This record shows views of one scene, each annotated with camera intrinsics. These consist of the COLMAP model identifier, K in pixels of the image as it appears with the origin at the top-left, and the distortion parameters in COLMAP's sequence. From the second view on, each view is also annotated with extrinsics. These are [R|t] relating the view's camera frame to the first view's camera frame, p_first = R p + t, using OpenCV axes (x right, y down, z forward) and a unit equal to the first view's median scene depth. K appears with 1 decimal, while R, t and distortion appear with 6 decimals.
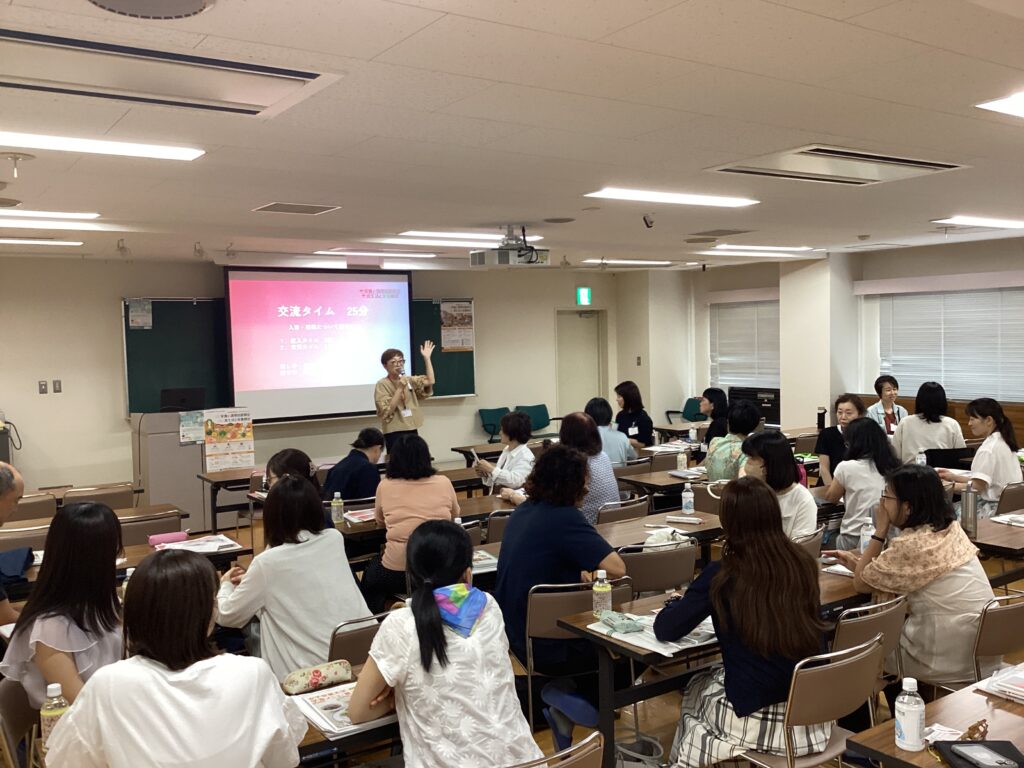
lens RADIAL K [[923.6, 0, 513.3], [0, 923.6, 382.5], [0, 0, 1]] dist [0.068809, 0.001699]
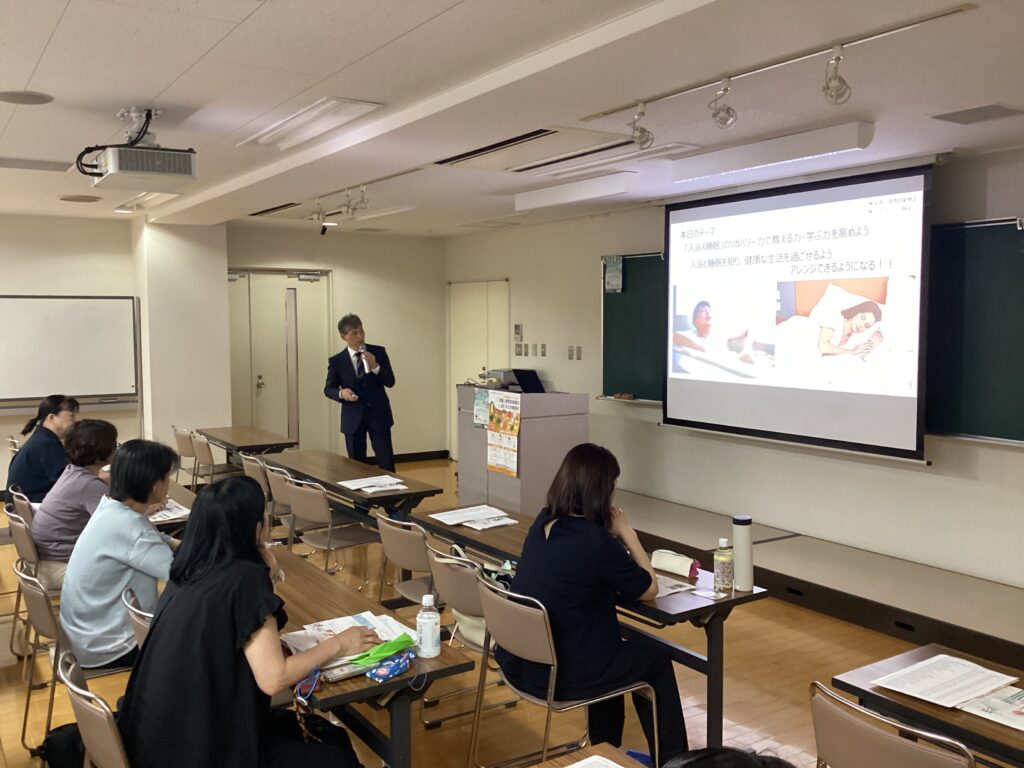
lens RADIAL K [[923.6, 0, 512.3], [0, 923.6, 386.8], [0, 0, 1]] dist [0.068809, 0.001699]
pose [[-0.015794, 0.099576, -0.994905, 0.441648], [-0.054235, 0.993479, 0.100294, -0.051375], [0.998403, 0.055542, -0.010290, 0.920825]]
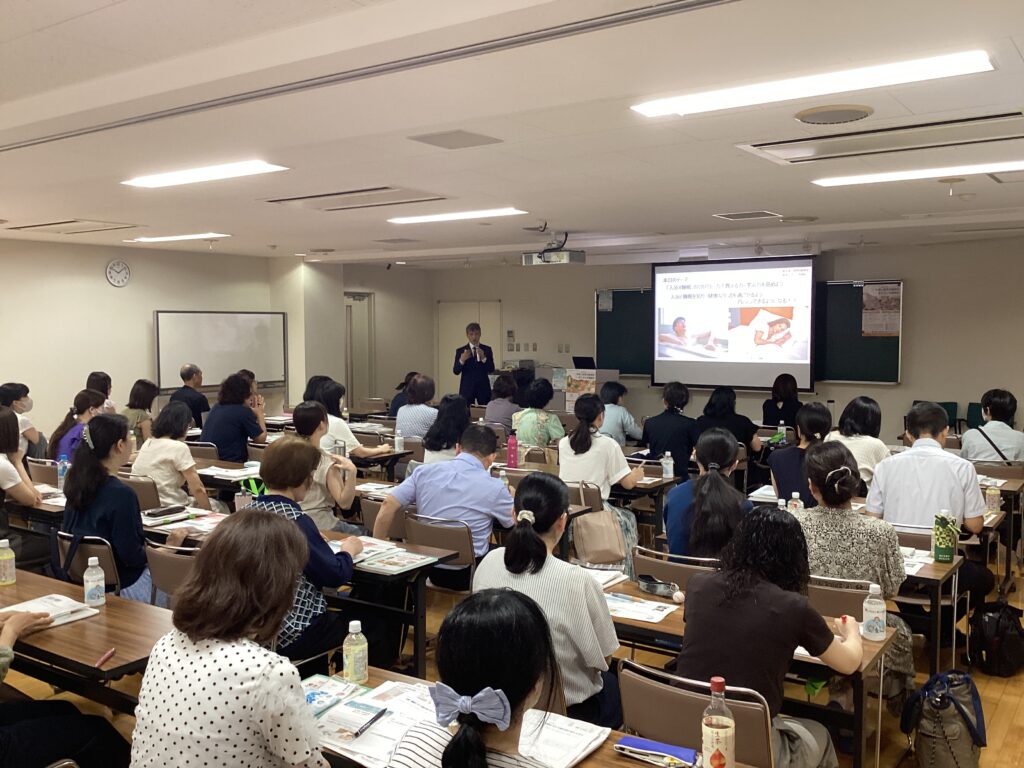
lens RADIAL K [[923.6, 0, 511.4], [0, 923.6, 382.4], [0, 0, 1]] dist [0.068809, 0.001699]
pose [[0.357992, 0.082713, -0.930054, 0.857429], [-0.057783, 0.996122, 0.066347, -0.034457], [0.931935, 0.029990, 0.361383, 0.365596]]
